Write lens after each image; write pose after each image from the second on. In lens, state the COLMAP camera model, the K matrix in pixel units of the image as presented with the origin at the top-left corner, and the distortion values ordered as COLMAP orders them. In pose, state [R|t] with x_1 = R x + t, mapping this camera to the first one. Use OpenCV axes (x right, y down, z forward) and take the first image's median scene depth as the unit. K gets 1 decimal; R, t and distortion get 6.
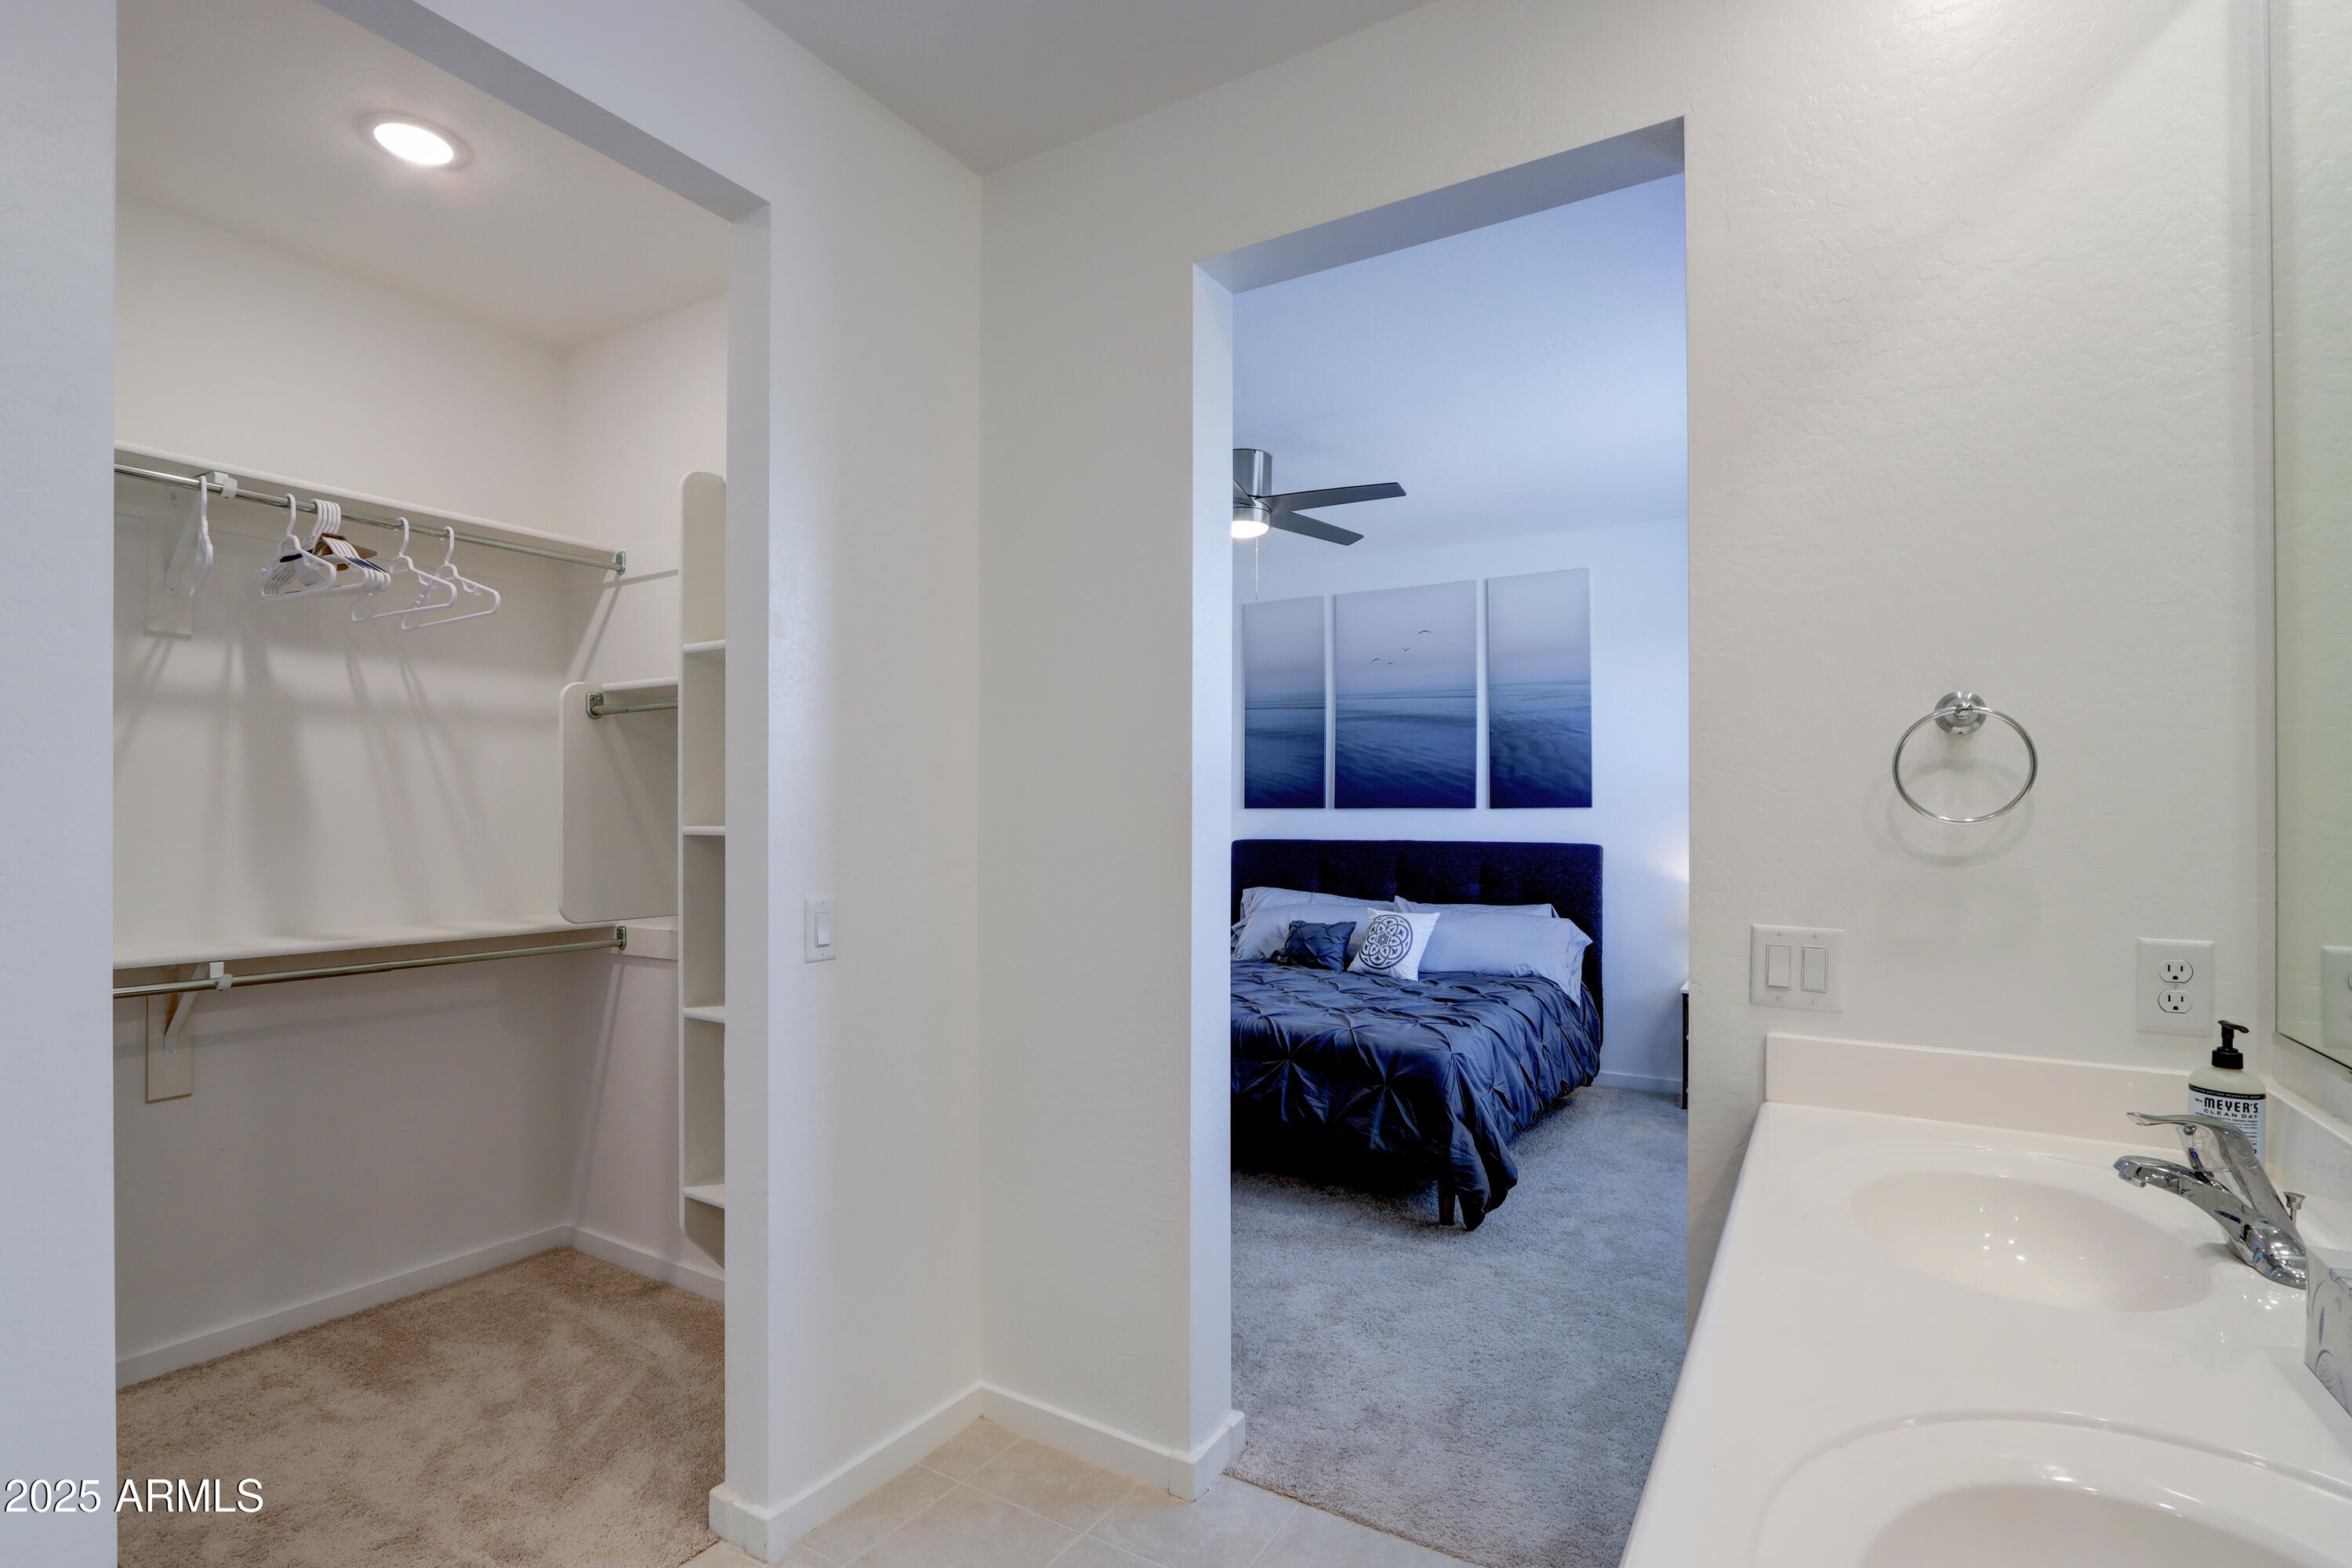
lens RADIAL K [[1094.3, 0, 1176.0], [0, 1094.3, 784.0], [0, 0, 1]] dist [0.012503, 0.000333]
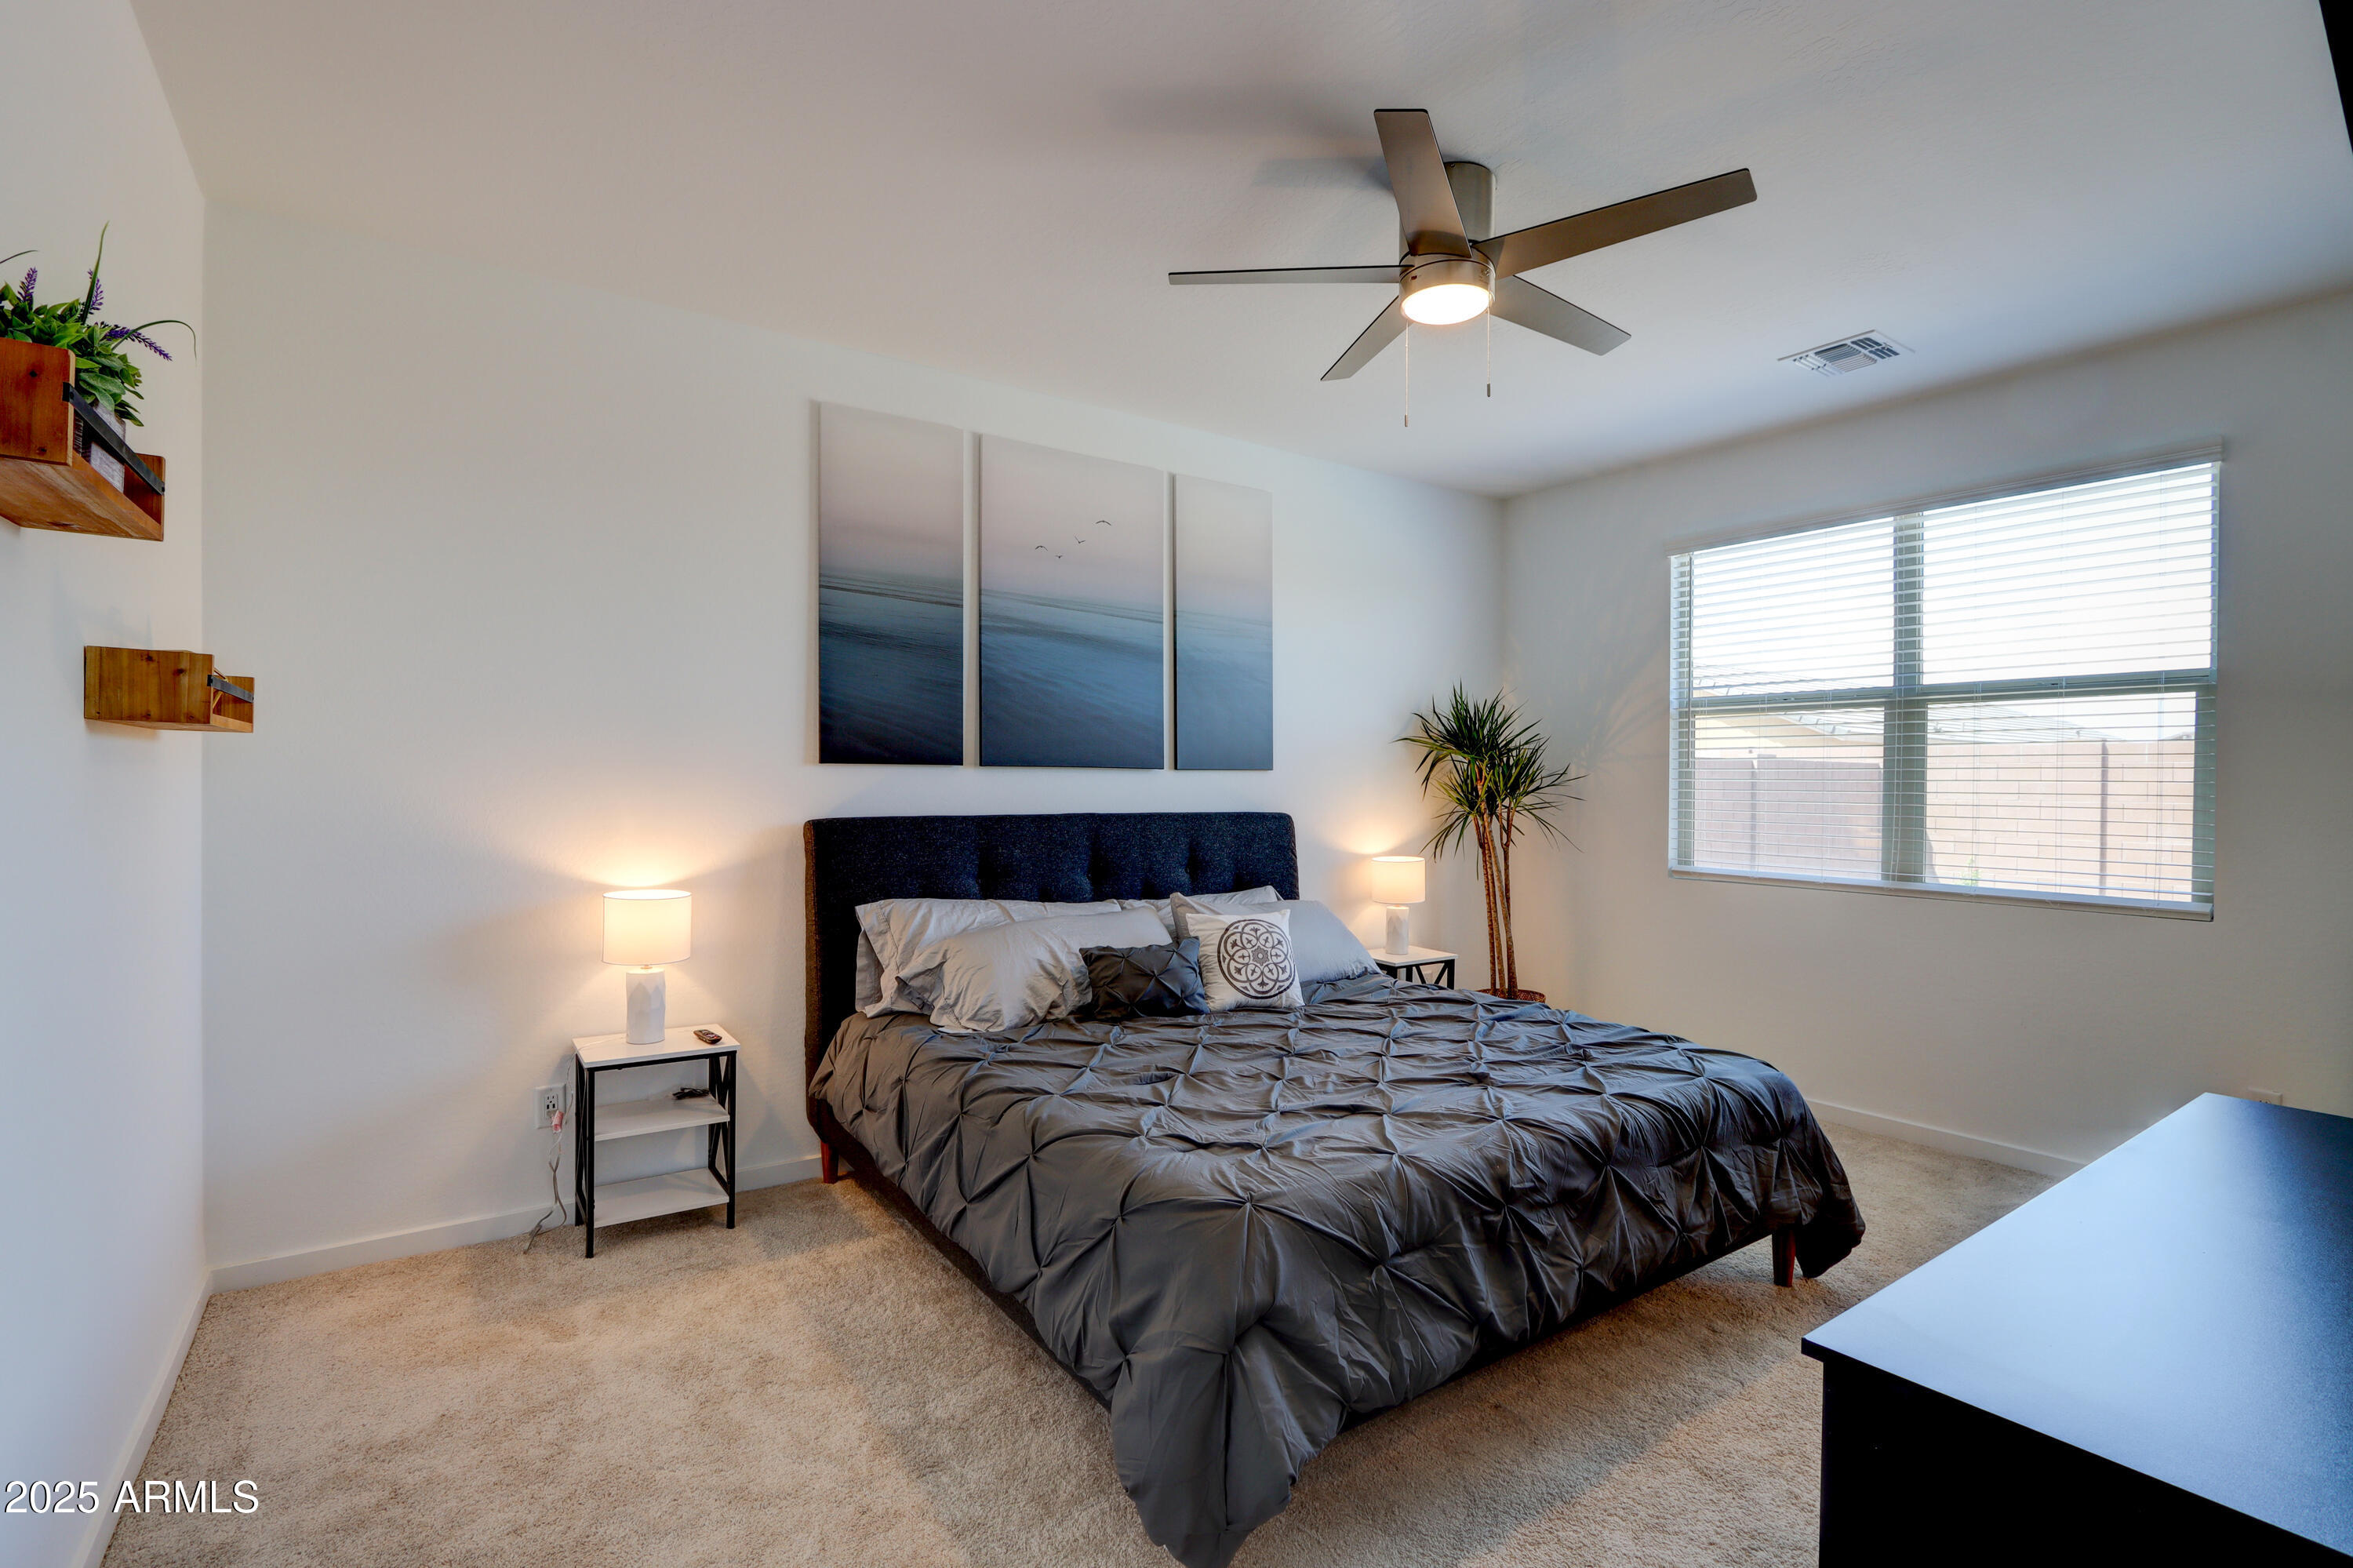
lens RADIAL K [[1094.8, 0, 1176.5], [0, 1094.8, 784.0], [0, 0, 1]] dist [0.012503, 0.000333]
pose [[0.409397, 0.005456, 0.912340, -0.376108], [-0.027495, 0.999602, 0.006360, 0.024322], [-0.911942, -0.027689, 0.409384, 0.611645]]
